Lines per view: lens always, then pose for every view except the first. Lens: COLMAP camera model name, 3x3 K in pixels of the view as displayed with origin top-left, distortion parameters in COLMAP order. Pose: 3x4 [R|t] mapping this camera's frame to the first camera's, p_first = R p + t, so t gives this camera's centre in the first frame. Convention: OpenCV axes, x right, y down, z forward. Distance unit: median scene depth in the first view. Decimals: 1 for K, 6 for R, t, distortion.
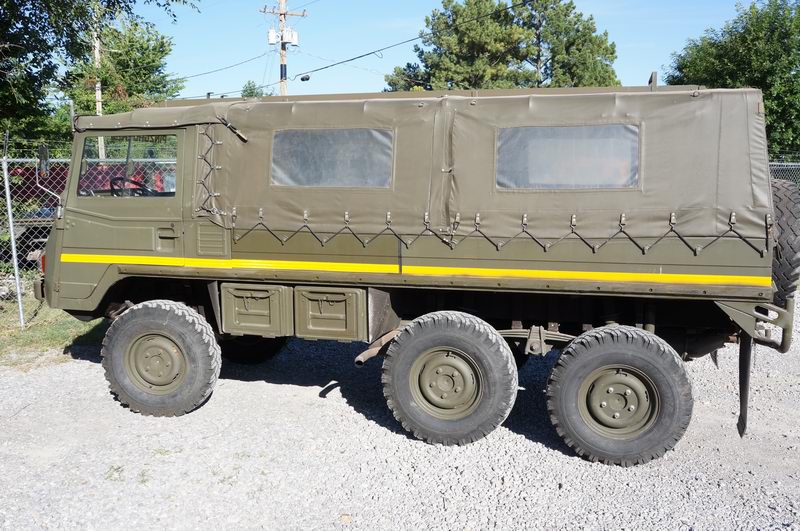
lens RADIAL K [[736.1, 0, 399.8], [0, 736.1, 265.3], [0, 0, 1]] dist [-0.088303, 0.130812]
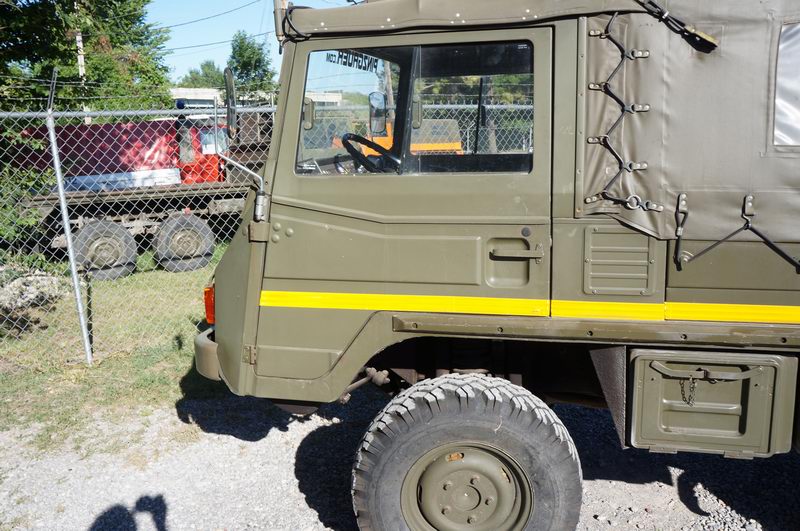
lens RADIAL K [[736.1, 0, 399.6], [0, 736.1, 264.4], [0, 0, 1]] dist [-0.088303, 0.130812]
pose [[0.999064, -0.030325, 0.030838, -0.394809], [0.028380, 0.997693, 0.061676, -0.063490], [-0.032637, -0.060743, 0.997620, 0.506340]]
